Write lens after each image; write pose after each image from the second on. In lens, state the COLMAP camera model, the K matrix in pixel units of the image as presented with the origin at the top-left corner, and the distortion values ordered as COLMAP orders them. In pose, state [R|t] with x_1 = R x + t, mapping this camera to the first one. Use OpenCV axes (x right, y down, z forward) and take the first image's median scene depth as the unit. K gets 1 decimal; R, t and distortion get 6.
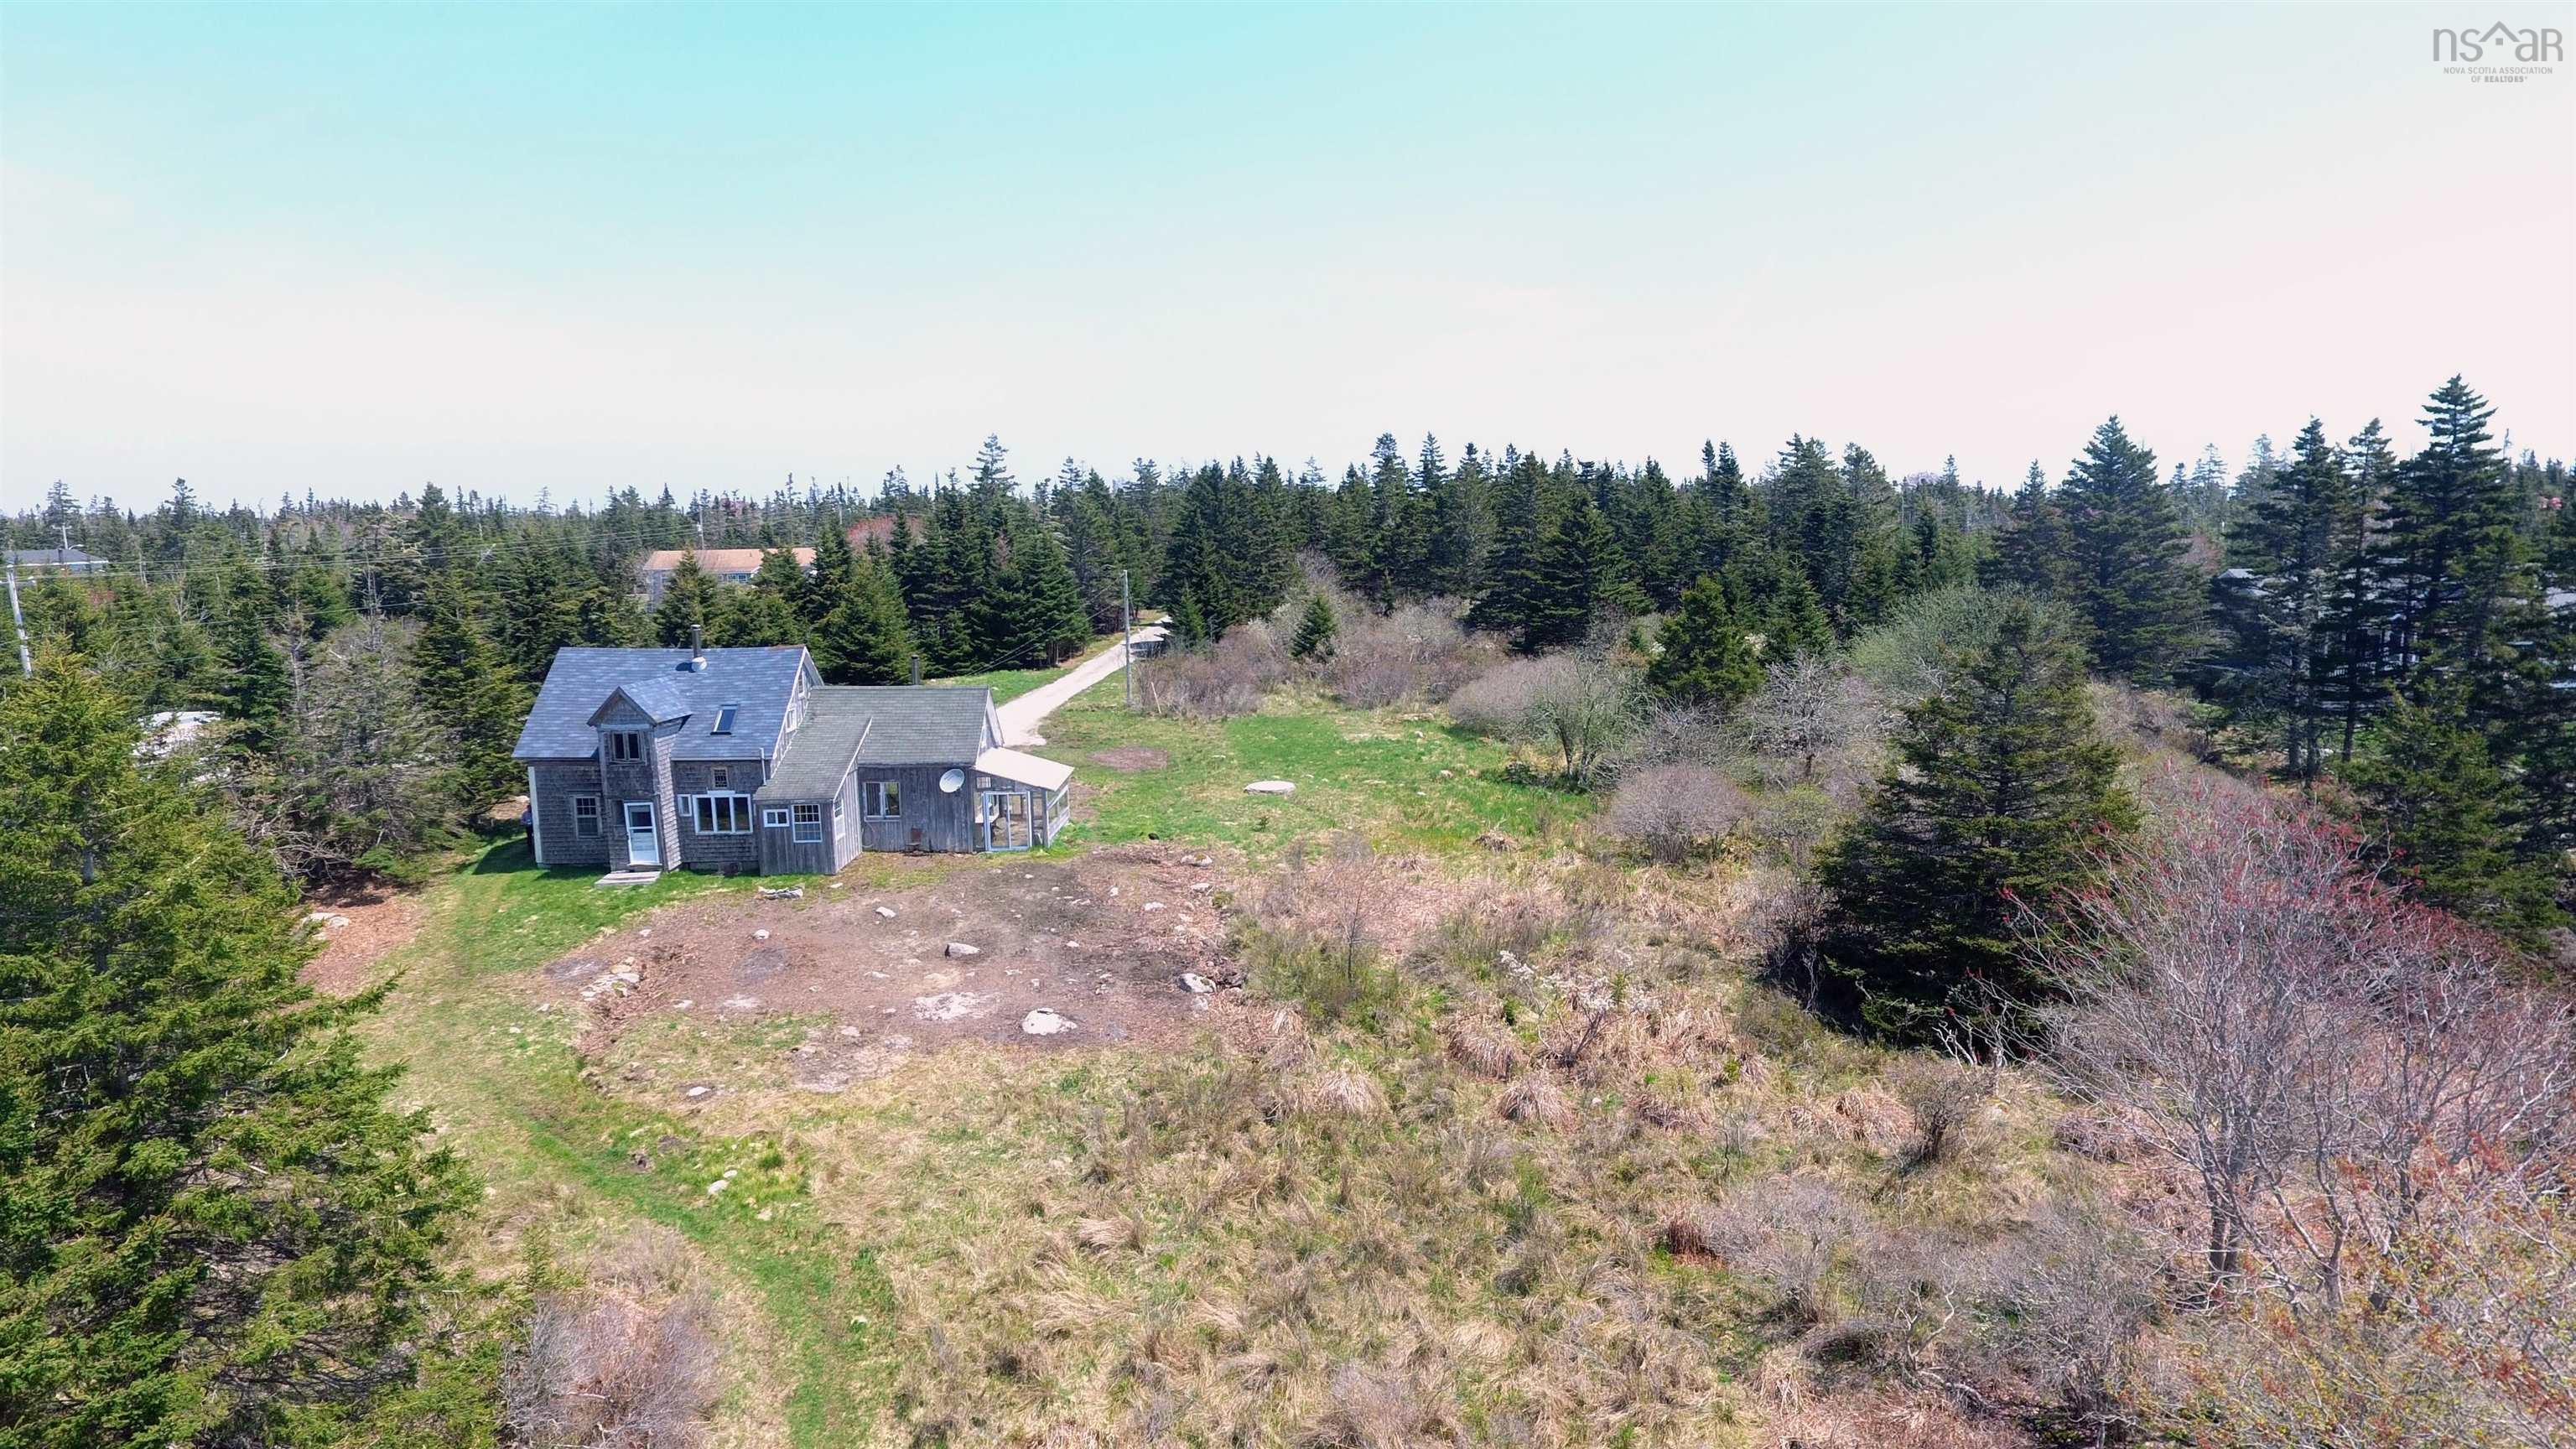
lens RADIAL K [[1512.7, 0, 1289.7], [0, 1512.7, 724.3], [0, 0, 1]] dist [0.000808, -0.000008]
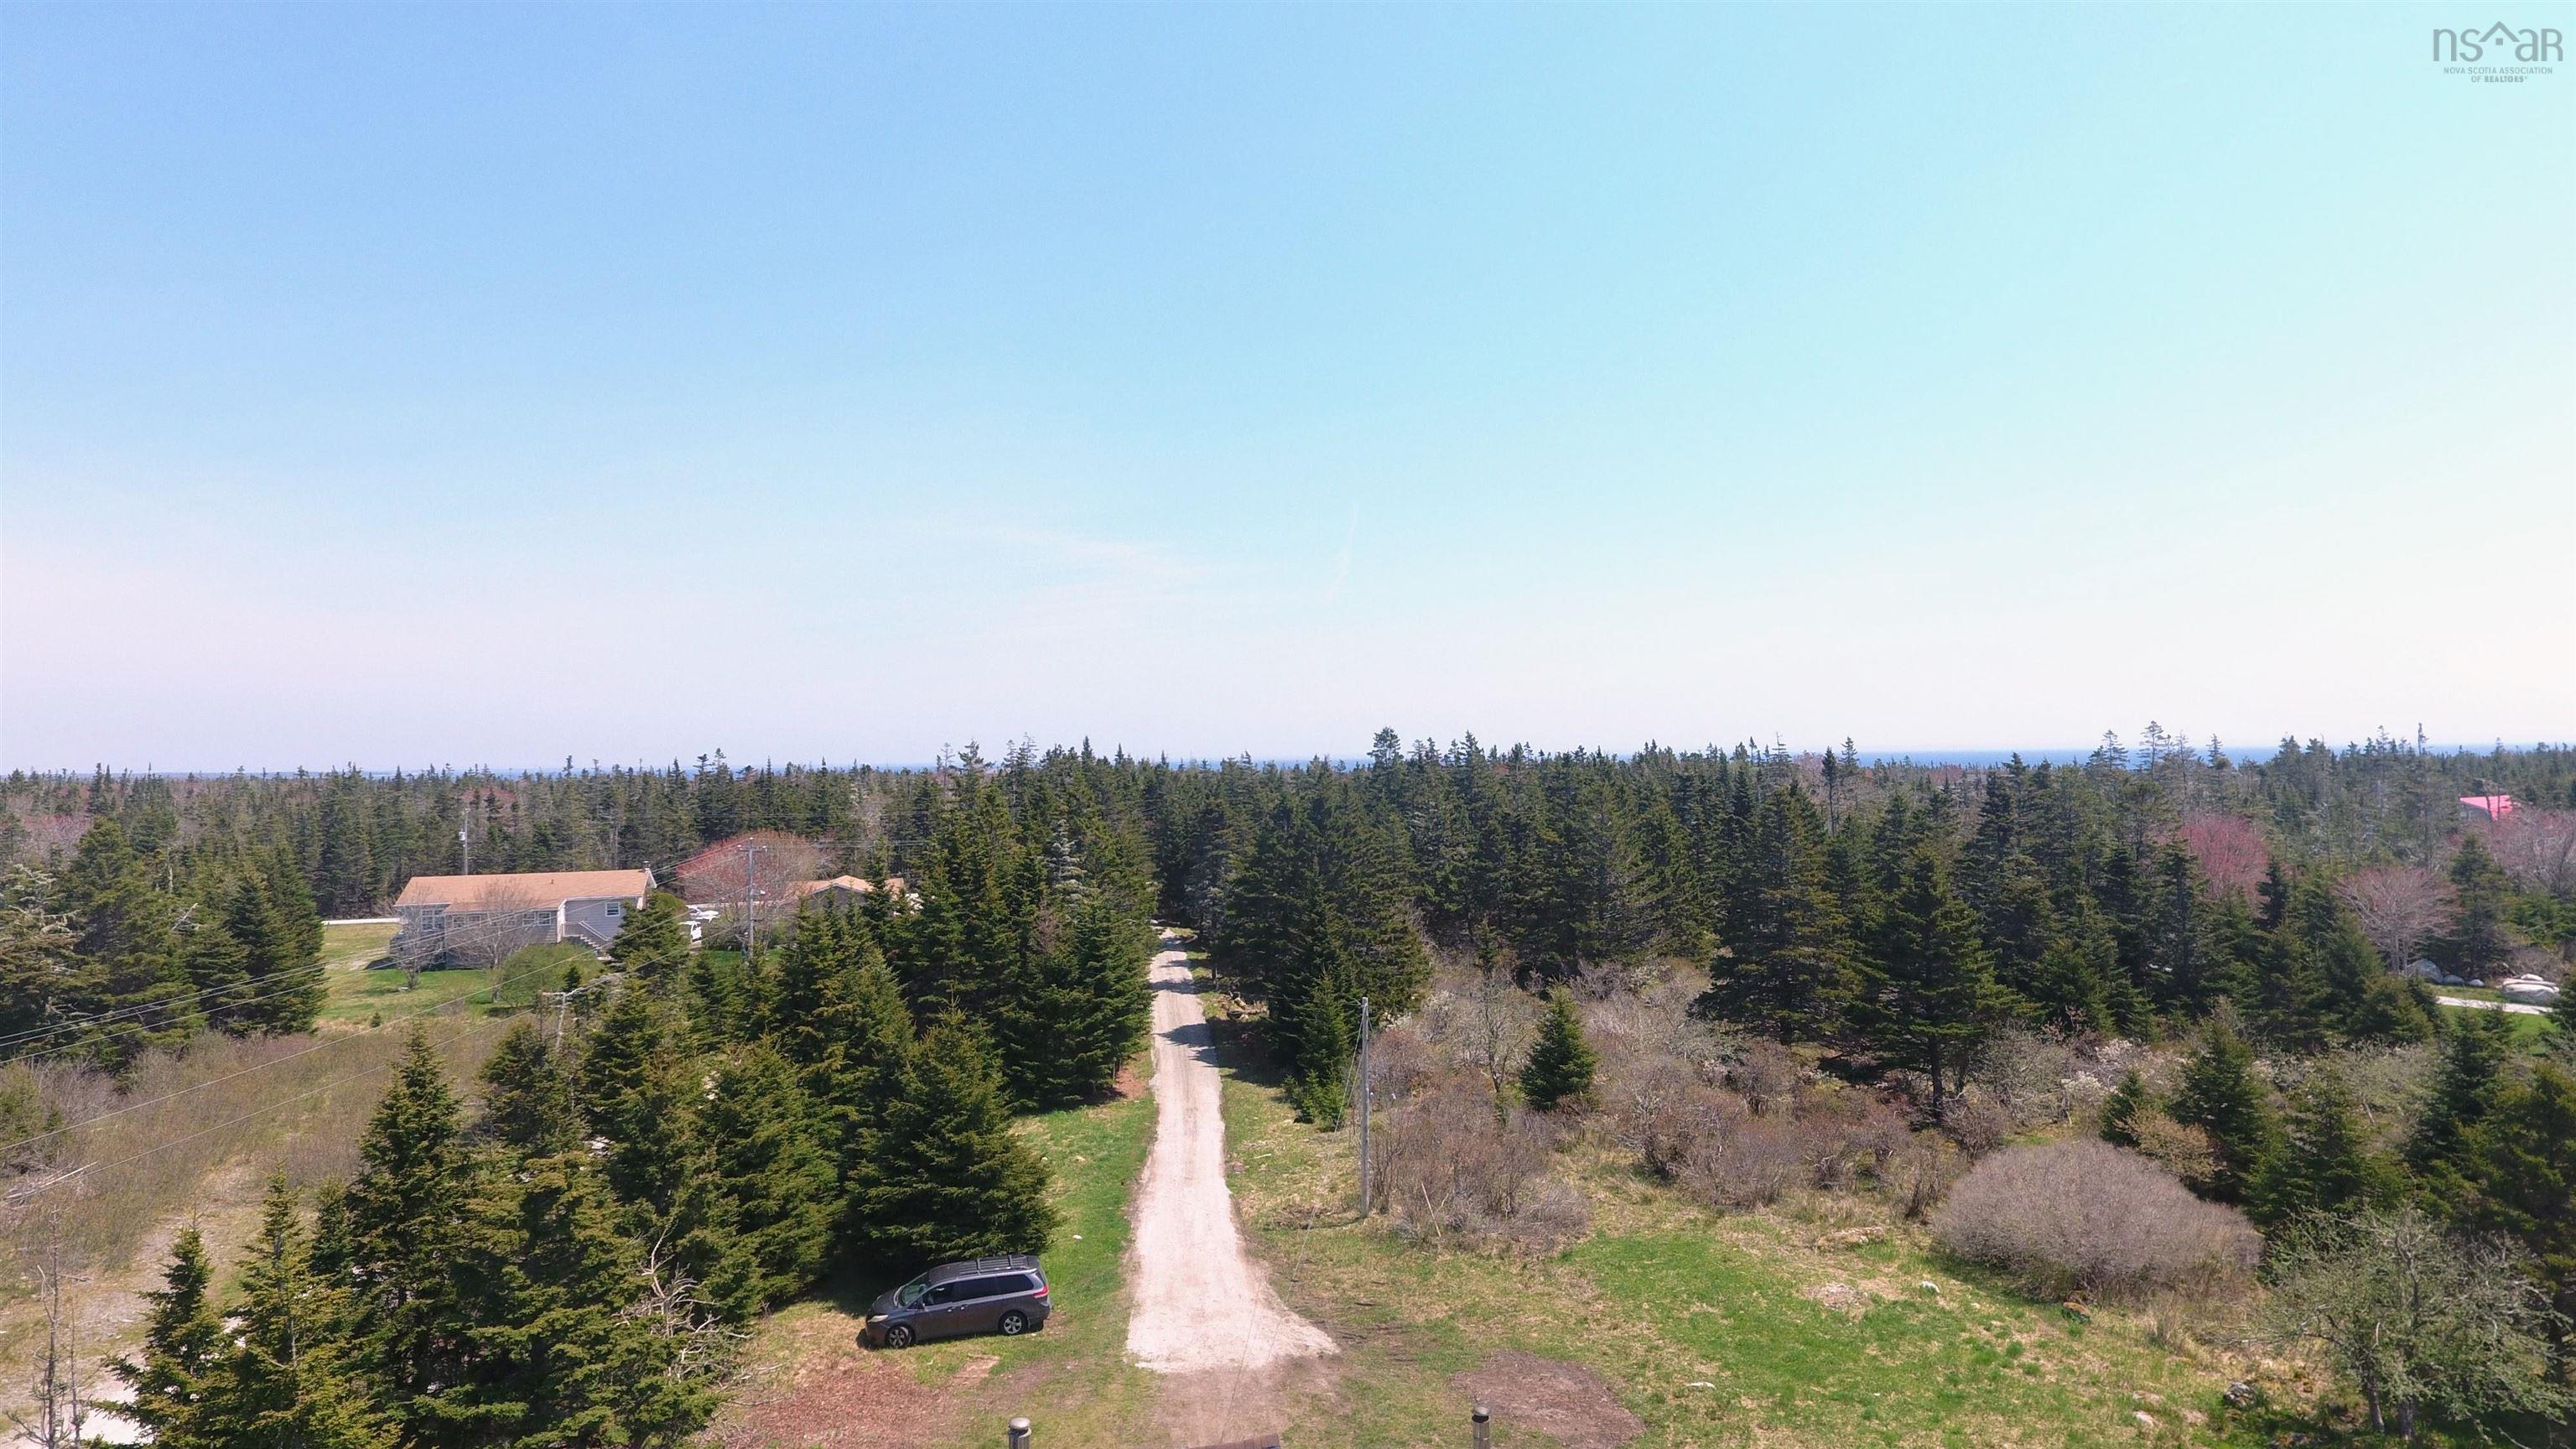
lens RADIAL K [[1512.7, 0, 1286.4], [0, 1512.7, 723.3], [0, 0, 1]] dist [0.000808, -0.000008]
pose [[0.983711, 0.006965, 0.179623, -0.208322], [0.022714, 0.986423, -0.162645, -0.092140], [-0.178317, 0.164076, 0.970197, 0.309428]]
